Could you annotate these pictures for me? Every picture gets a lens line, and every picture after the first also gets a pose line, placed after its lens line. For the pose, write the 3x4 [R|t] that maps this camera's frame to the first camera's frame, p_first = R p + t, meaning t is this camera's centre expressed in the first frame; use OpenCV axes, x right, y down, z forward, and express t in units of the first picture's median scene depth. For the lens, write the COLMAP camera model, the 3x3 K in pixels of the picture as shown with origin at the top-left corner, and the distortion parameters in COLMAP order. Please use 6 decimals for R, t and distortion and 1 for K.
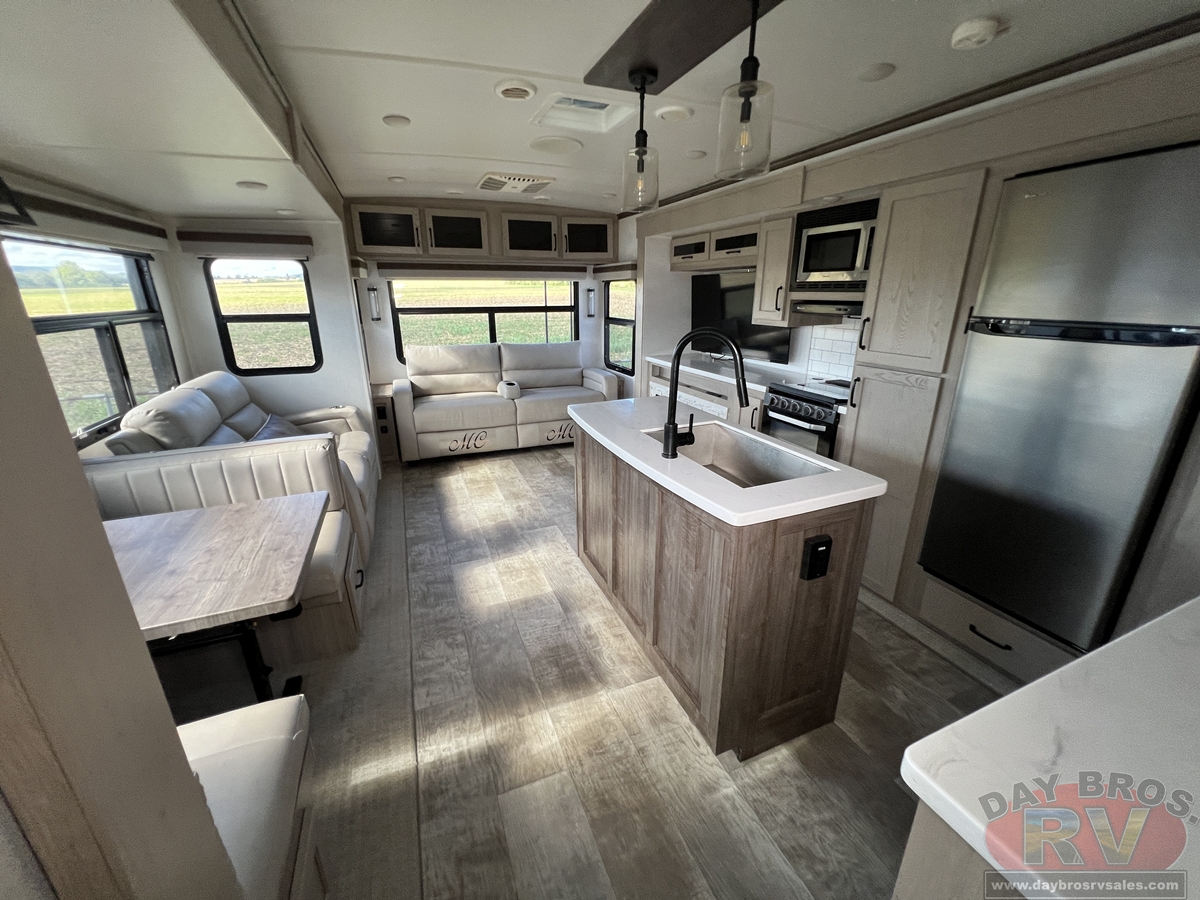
lens RADIAL K [[480.1, 0, 598.1], [0, 480.1, 447.4], [0, 0, 1]] dist [-0.002654, 0.000262]
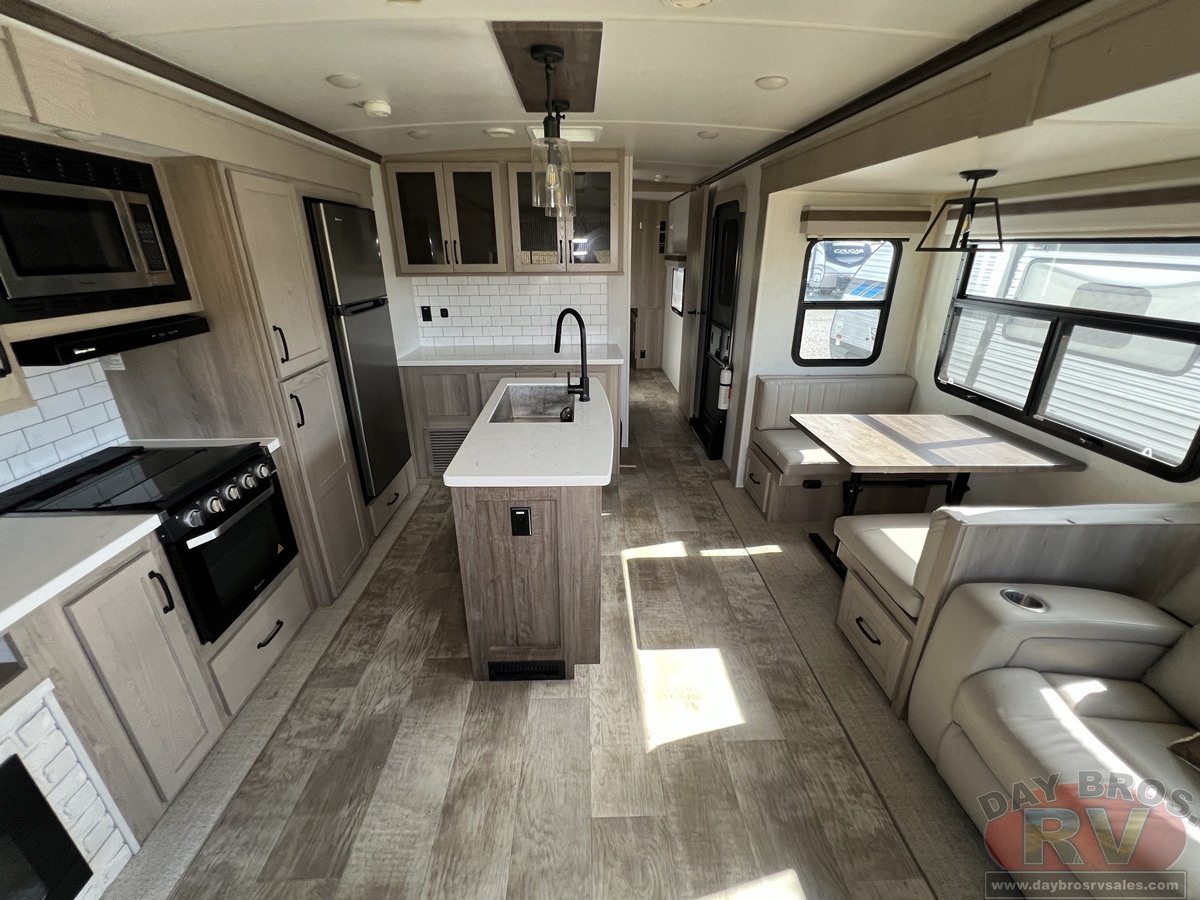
lens RADIAL K [[493.3, 0, 595.8], [0, 493.3, 445.5], [0, 0, 1]] dist [-0.002948, -0.000516]
pose [[-0.936159, -0.125709, 0.328334, -0.212443], [0.114707, 0.773576, 0.623235, -0.437239], [-0.332337, 0.621110, -0.709771, 1.166012]]
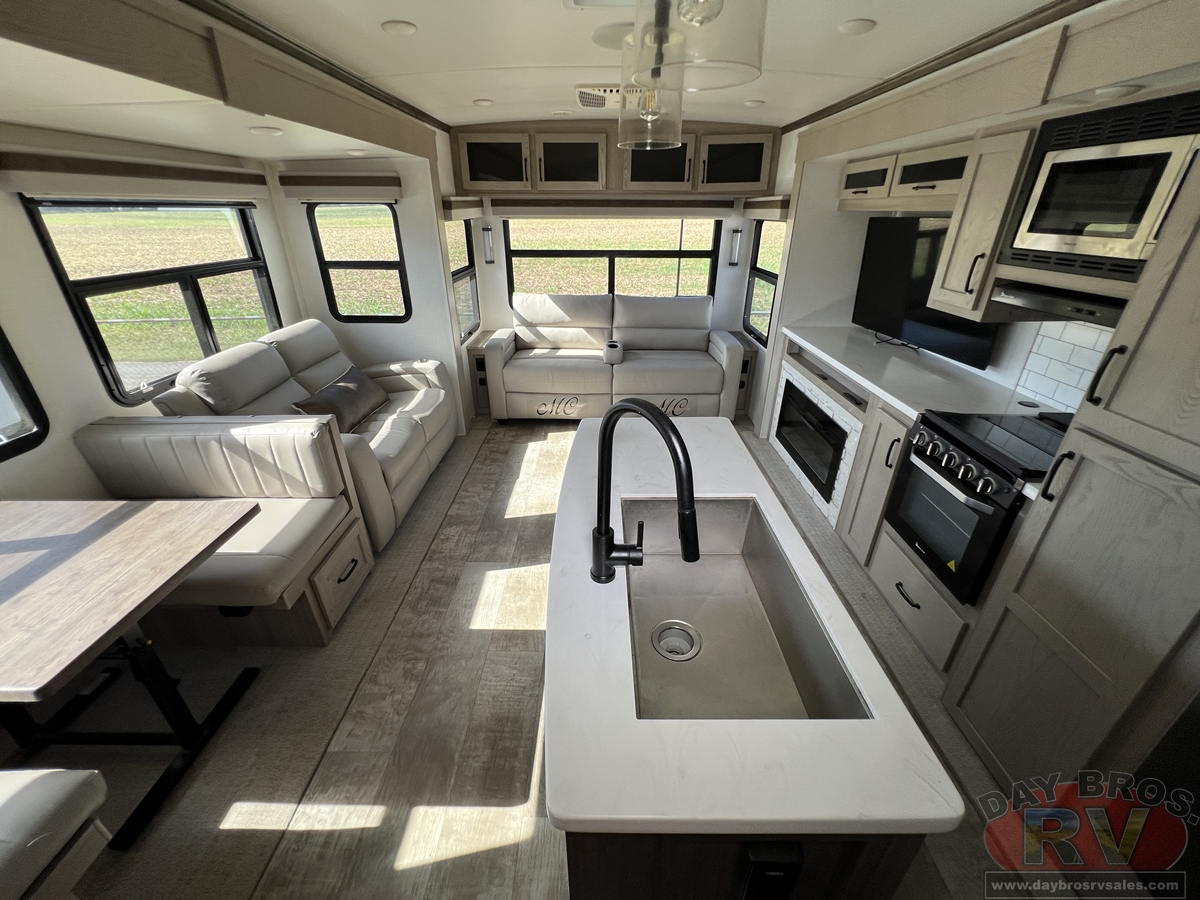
lens RADIAL K [[480.1, 0, 598.1], [0, 480.1, 447.4], [0, 0, 1]] dist [-0.002654, 0.000262]
pose [[0.924135, 0.172381, -0.340969, 0.180232], [-0.121626, 0.978737, 0.165168, -0.135930], [0.362191, -0.111167, 0.925451, 0.237450]]
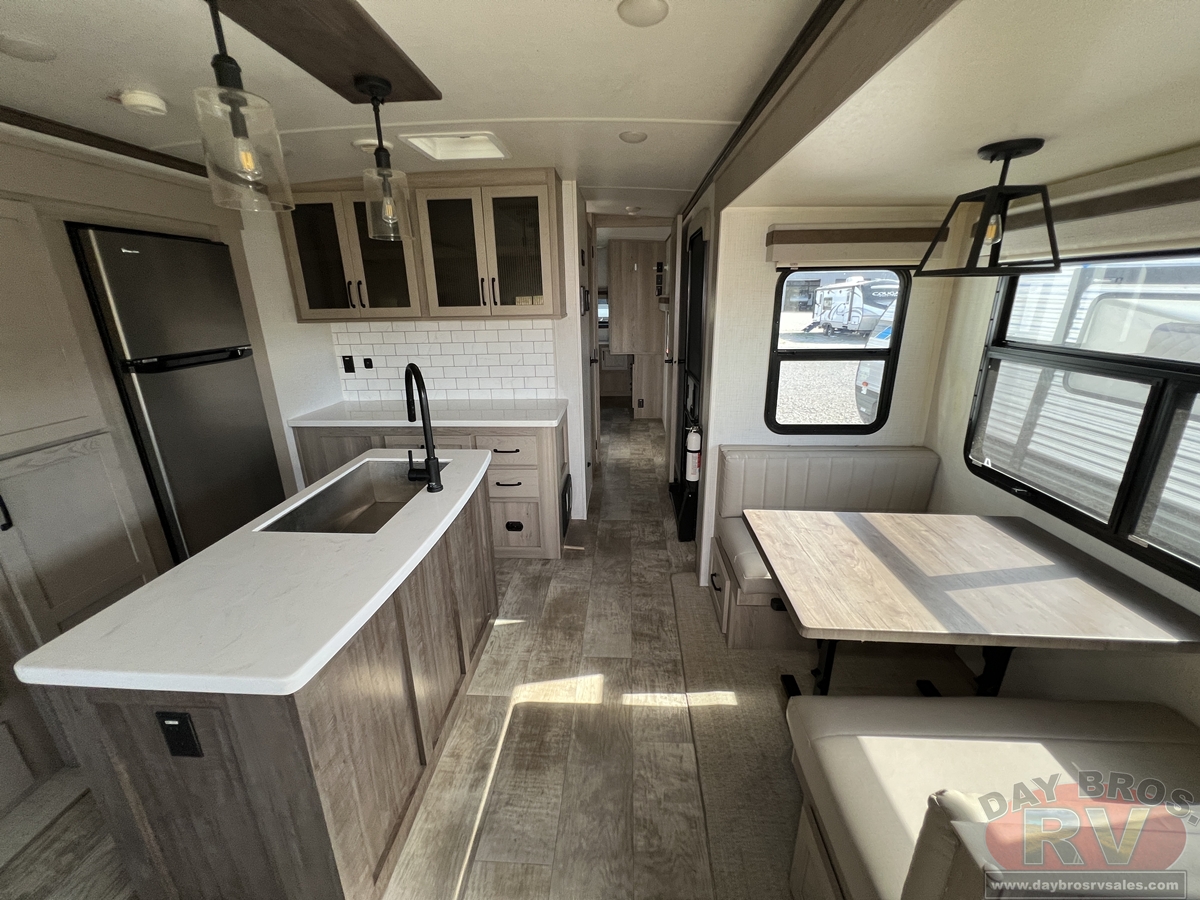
lens RADIAL K [[477.2, 0, 596.0], [0, 477.2, 447.1], [0, 0, 1]] dist [-0.002994, 0.000452]
pose [[-0.900582, -0.114249, 0.419404, -0.318866], [0.153305, 0.819365, 0.552393, -0.312353], [-0.406755, 0.561772, -0.720390, 0.847608]]
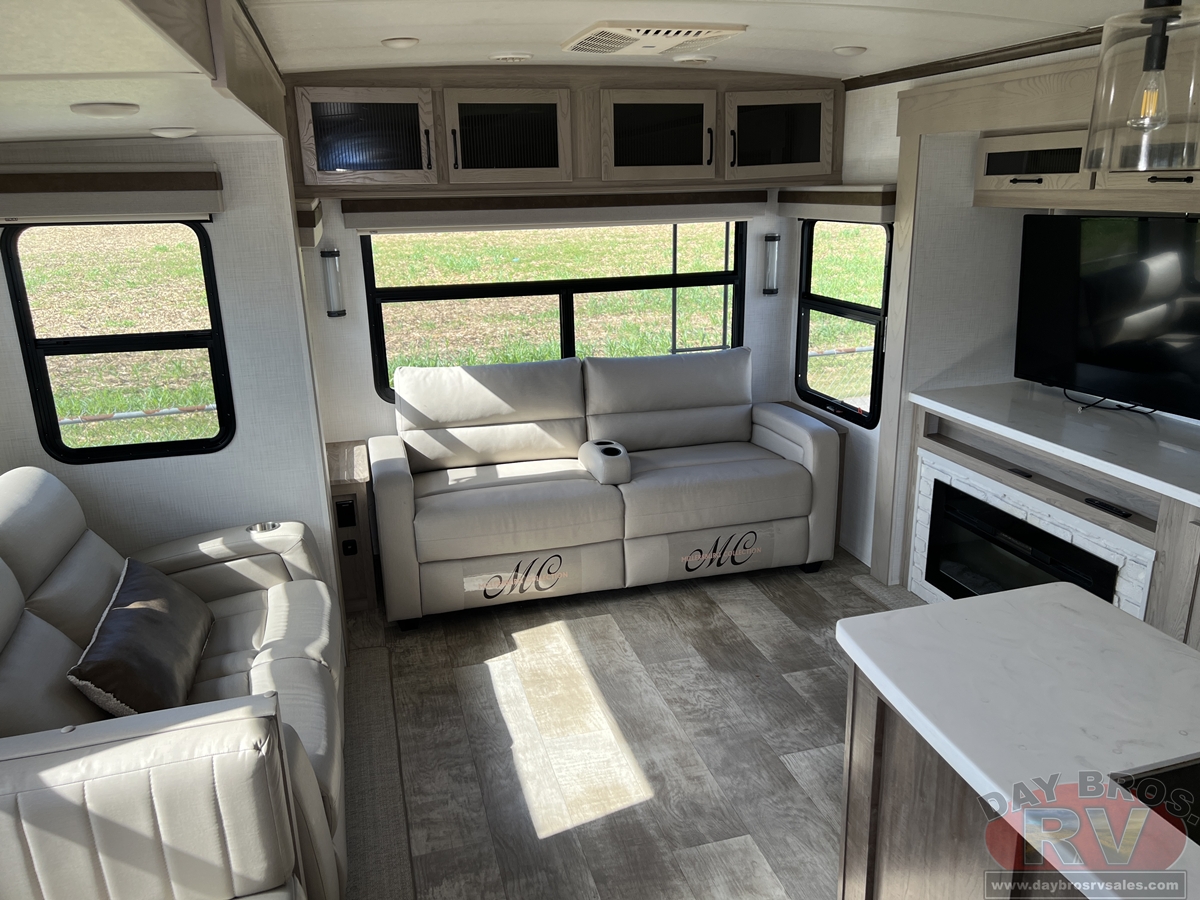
lens RADIAL K [[896.5, 0, 602.3], [0, 896.5, 452.0], [0, 0, 1]] dist [0.072843, -0.092836]
pose [[0.993959, 0.012239, -0.109072, -0.139648], [-0.014692, 0.999656, -0.021719, -0.165369], [0.108768, 0.023191, 0.993797, 0.184970]]
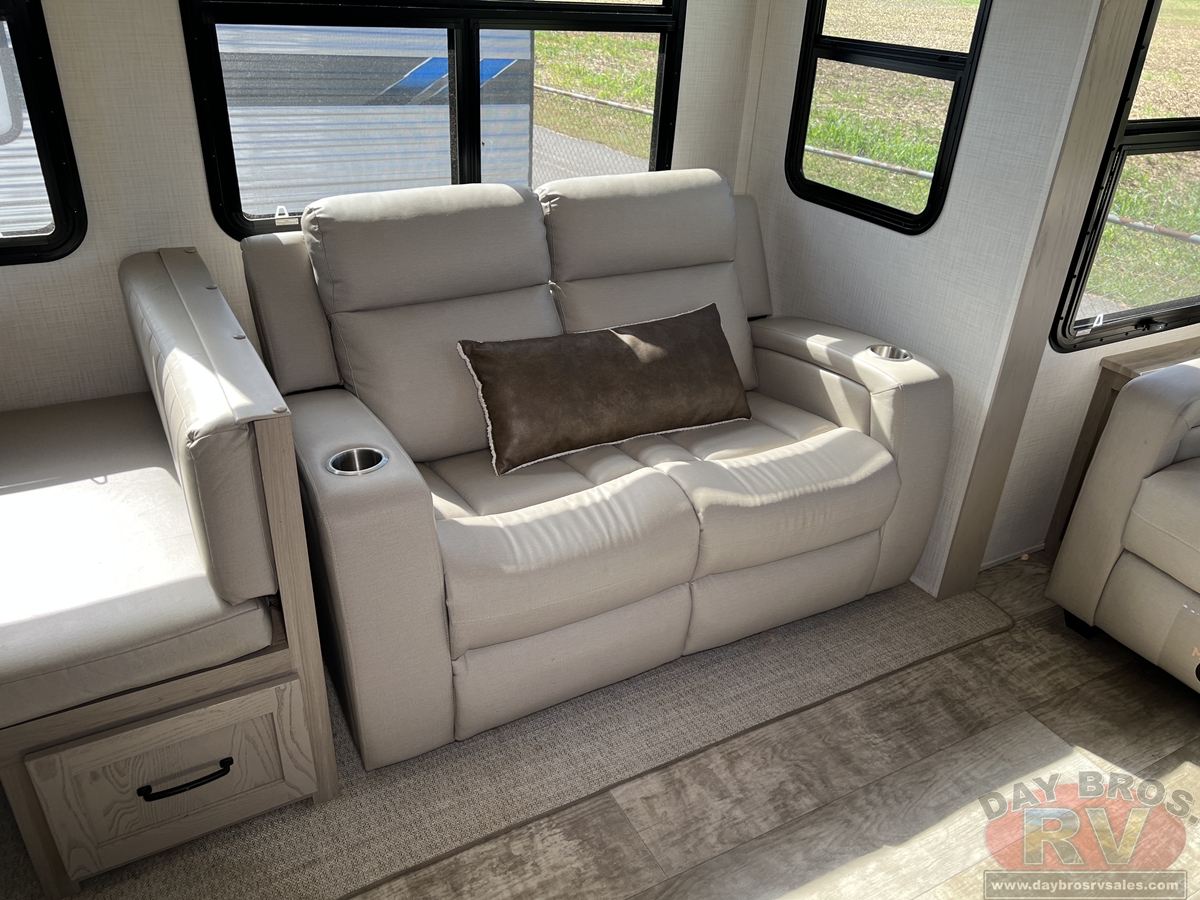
lens RADIAL K [[908.4, 0, 602.8], [0, 908.4, 455.8], [0, 0, 1]] dist [0.074266, -0.093446]
pose [[0.119833, 0.479367, -0.869395, 0.027527], [-0.352904, 0.839080, 0.414010, -0.252687], [0.927954, 0.257201, 0.269720, 0.766490]]
